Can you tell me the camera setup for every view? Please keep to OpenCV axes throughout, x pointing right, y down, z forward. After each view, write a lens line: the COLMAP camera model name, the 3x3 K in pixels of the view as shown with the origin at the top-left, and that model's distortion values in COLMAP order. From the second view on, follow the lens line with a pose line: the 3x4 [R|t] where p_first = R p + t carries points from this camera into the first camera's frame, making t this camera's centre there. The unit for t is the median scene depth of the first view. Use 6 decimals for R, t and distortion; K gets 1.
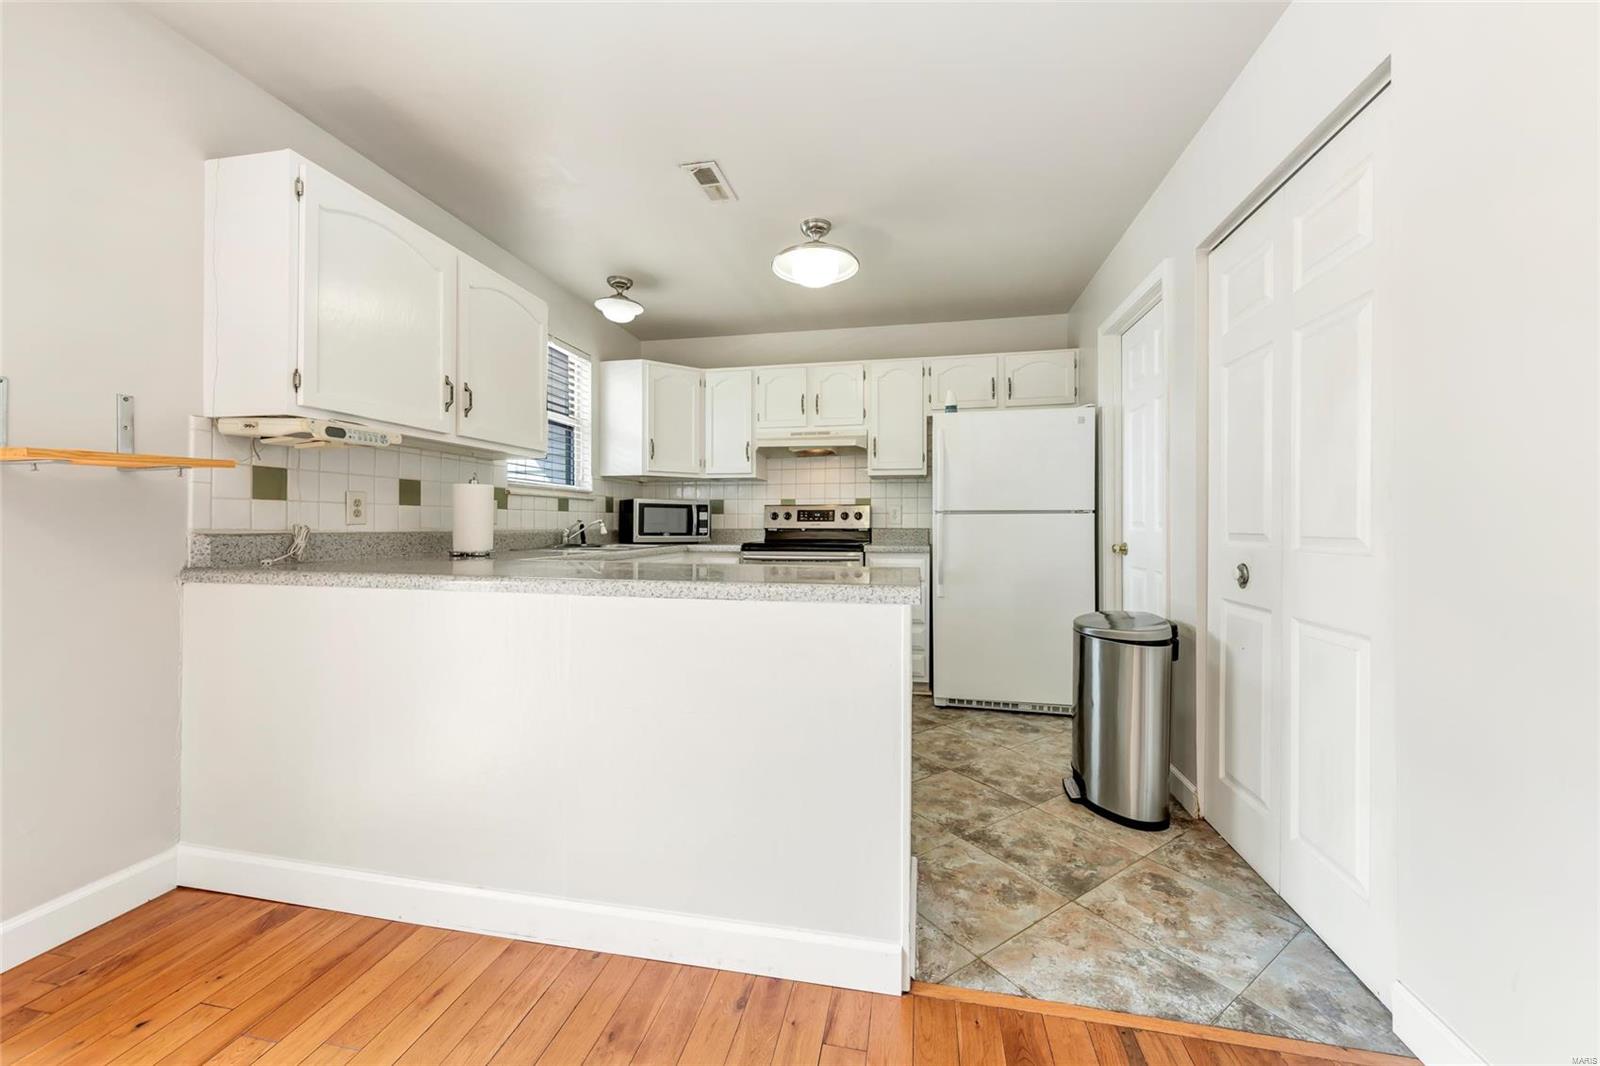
lens RADIAL K [[597.3, 0, 801.8], [0, 597.3, 520.7], [0, 0, 1]] dist [0.009795, -0.000109]
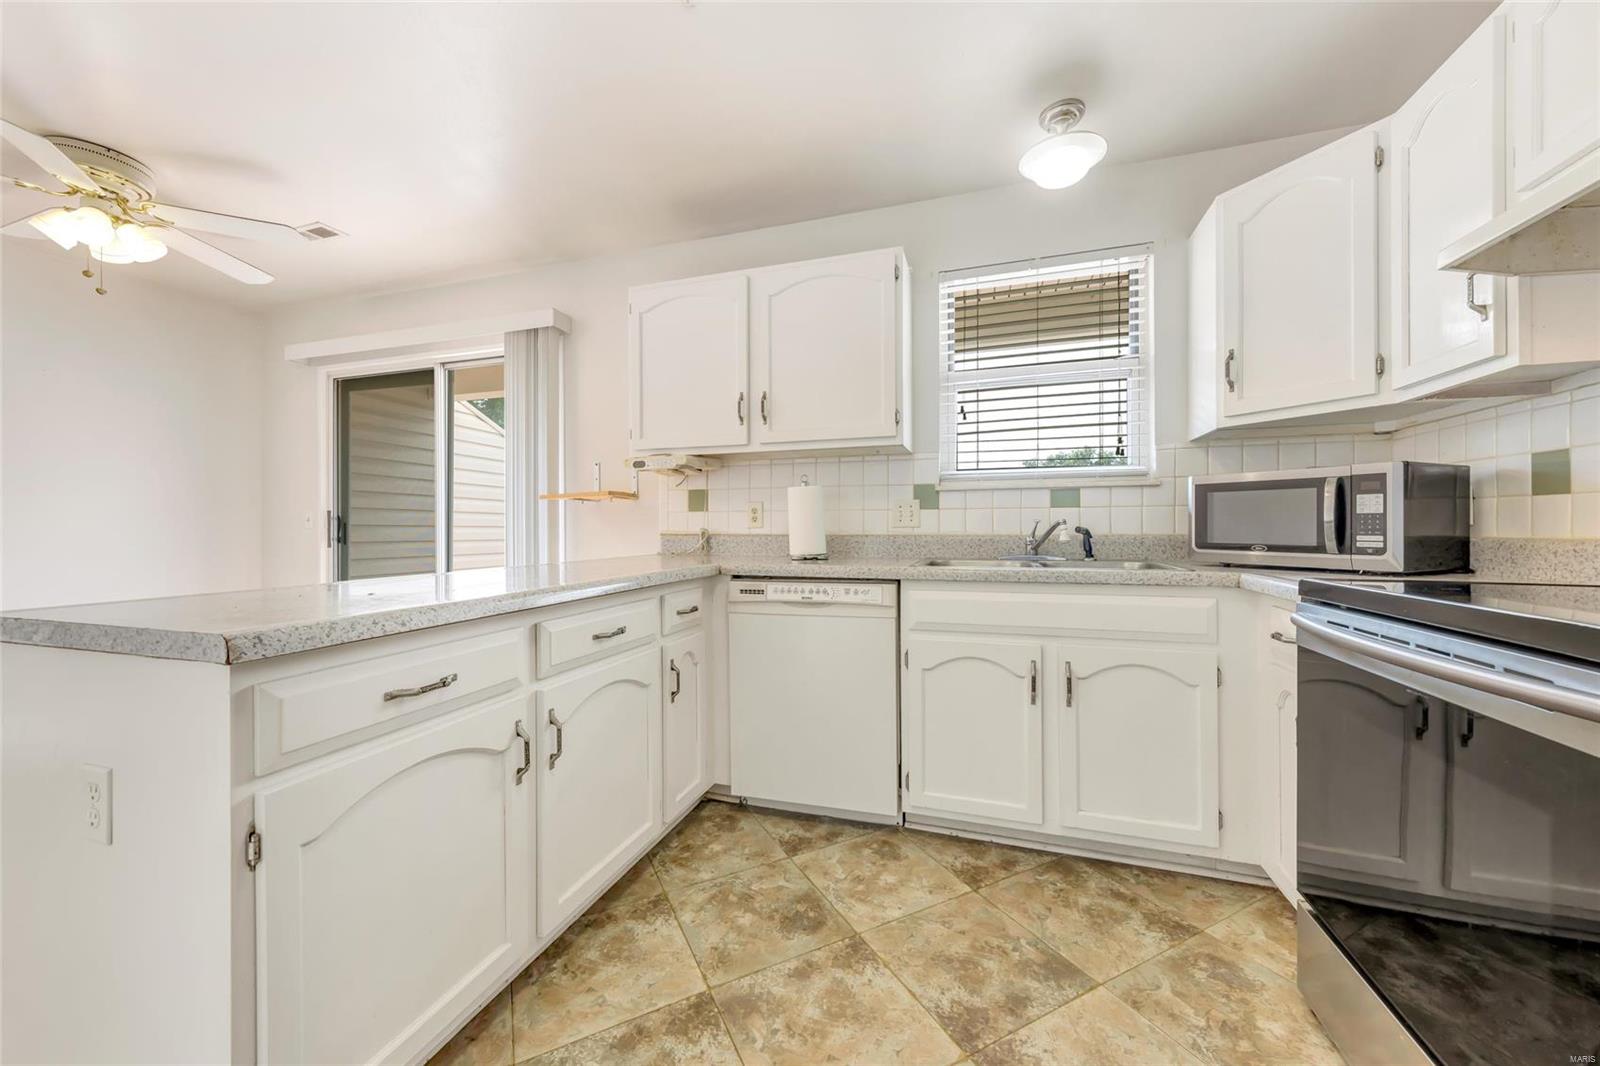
lens RADIAL K [[592.8, 0, 794.3], [0, 592.8, 523.8], [0, 0, 1]] dist [0.012744, 0.000048]
pose [[-0.133068, -0.009652, -0.991060, 0.357592], [0.007086, 0.999918, -0.010690, 0.008776], [0.991082, -0.008445, -0.132988, 0.938239]]
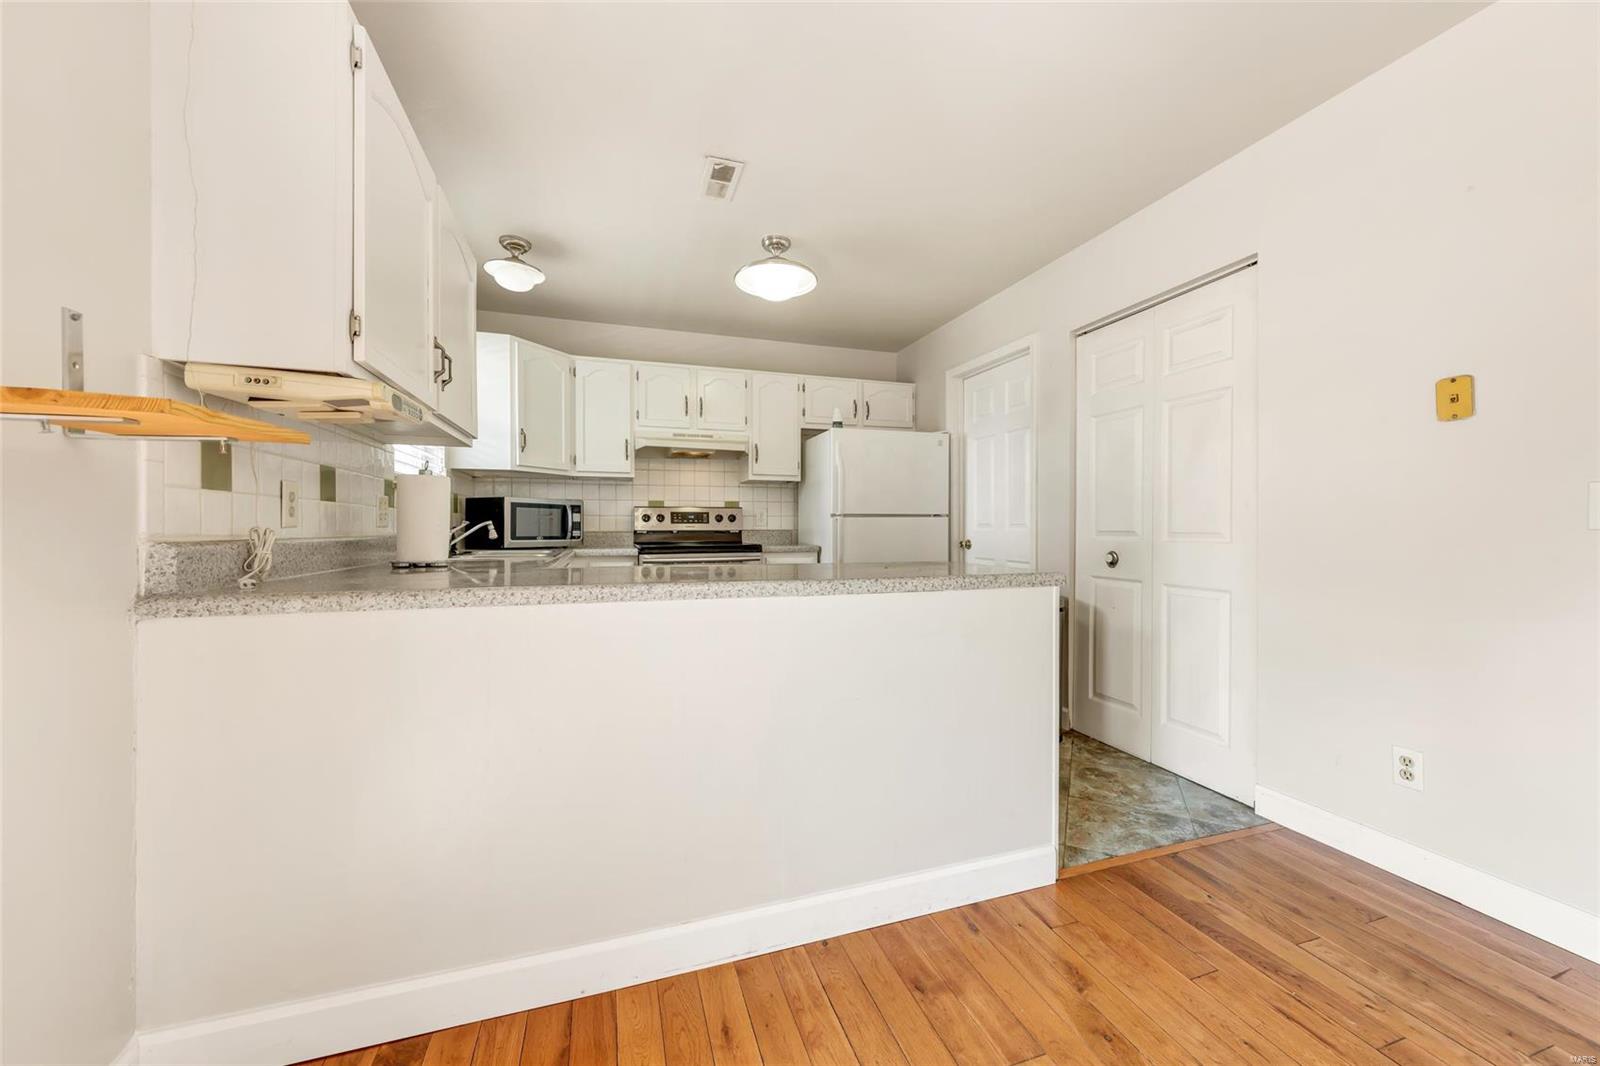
lens RADIAL K [[587.9, 0, 802.3], [0, 587.9, 527.6], [0, 0, 1]] dist [0.012524, -0.000017]
pose [[0.868215, -0.003632, 0.496176, -0.424868], [-0.000060, 0.999972, 0.007424, 0.001152], [-0.496189, -0.006476, 0.868190, 0.068976]]
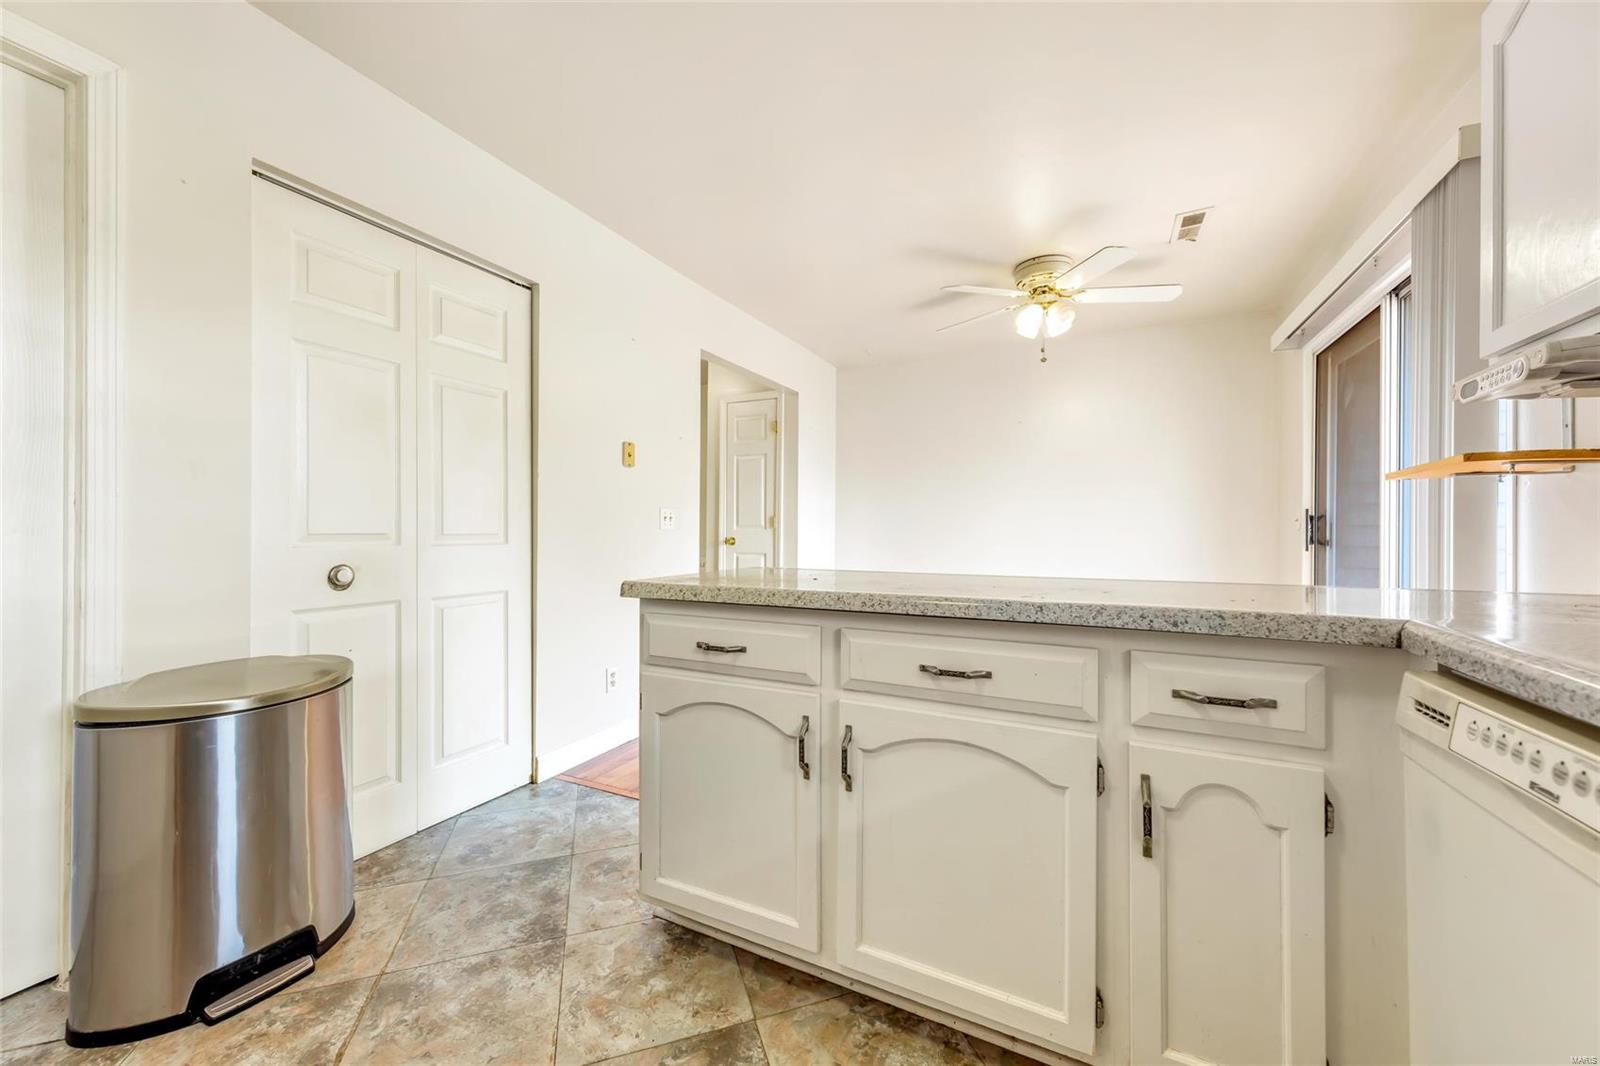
lens RADIAL K [[587.9, 0, 802.3], [0, 587.9, 527.6], [0, 0, 1]] dist [0.012524, -0.000017]
pose [[-0.963746, -0.004315, 0.266786, -0.149508], [-0.005947, 0.999968, -0.005307, 0.008080], [-0.266755, -0.006701, -0.963741, 1.100407]]
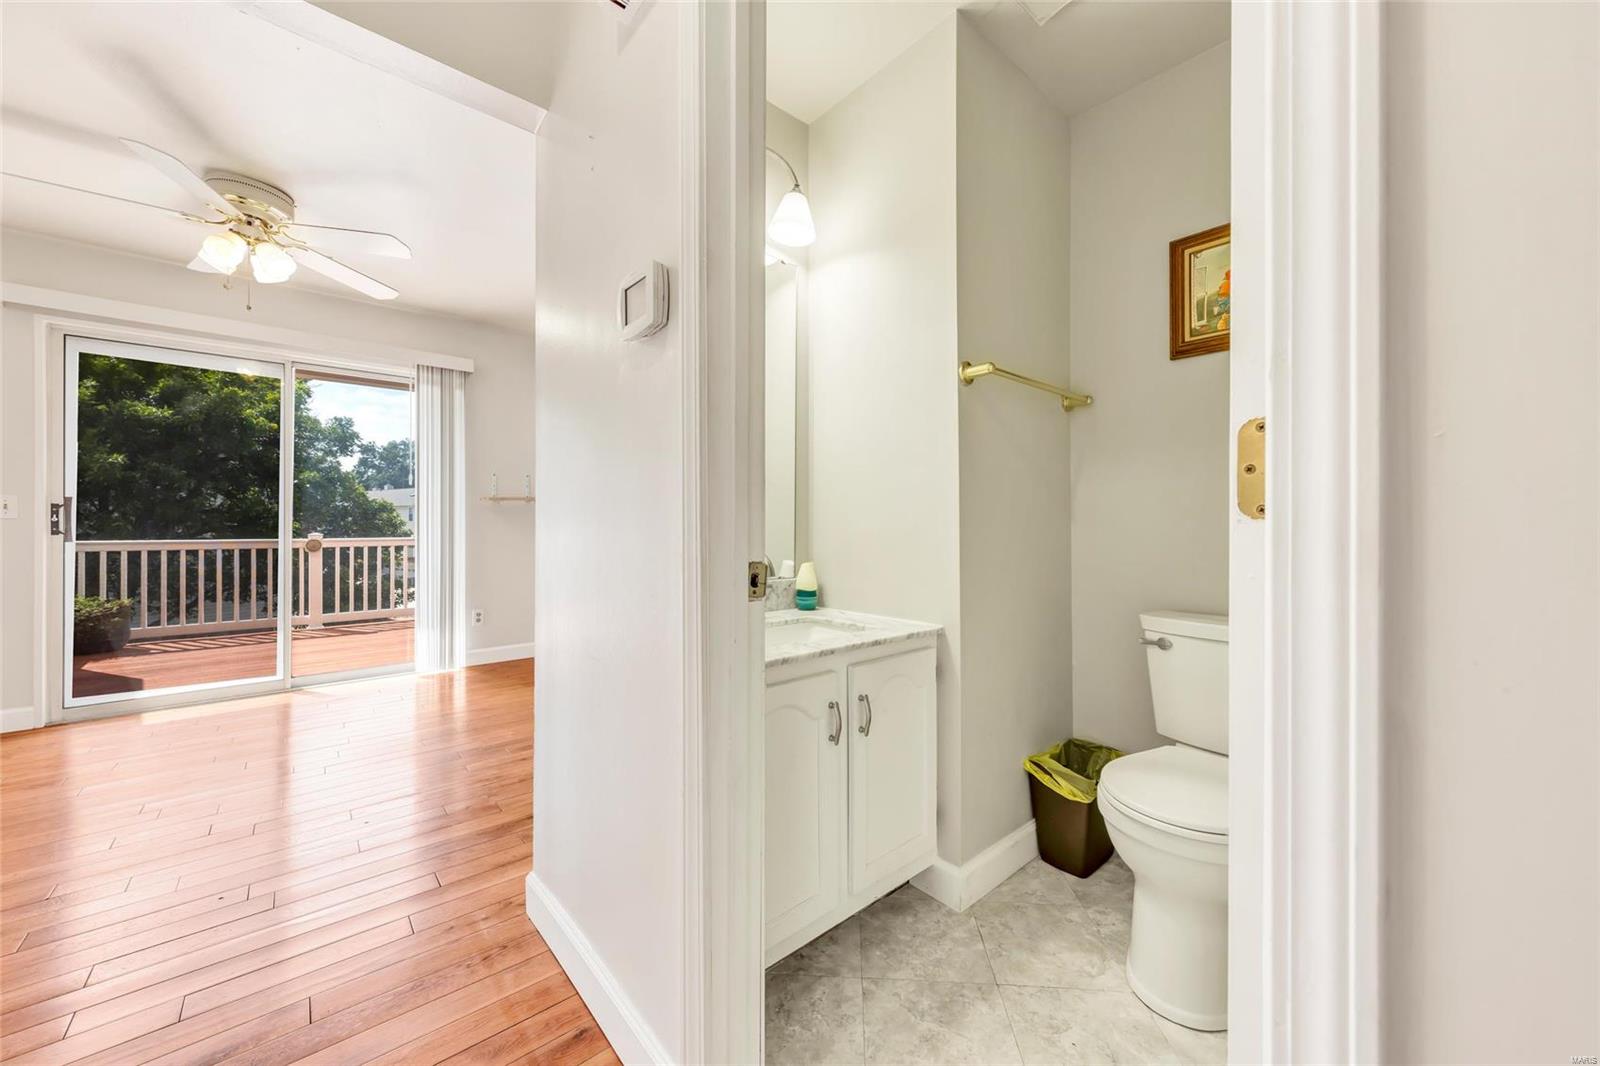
lens RADIAL K [[587.9, 0, 802.3], [0, 587.9, 527.6], [0, 0, 1]] dist [0.012524, -0.000017]
pose [[0.792445, 0.000772, -0.609942, 0.849450], [0.004194, 0.999969, 0.006714, 0.011400], [0.609928, -0.007879, 0.792417, -0.208138]]
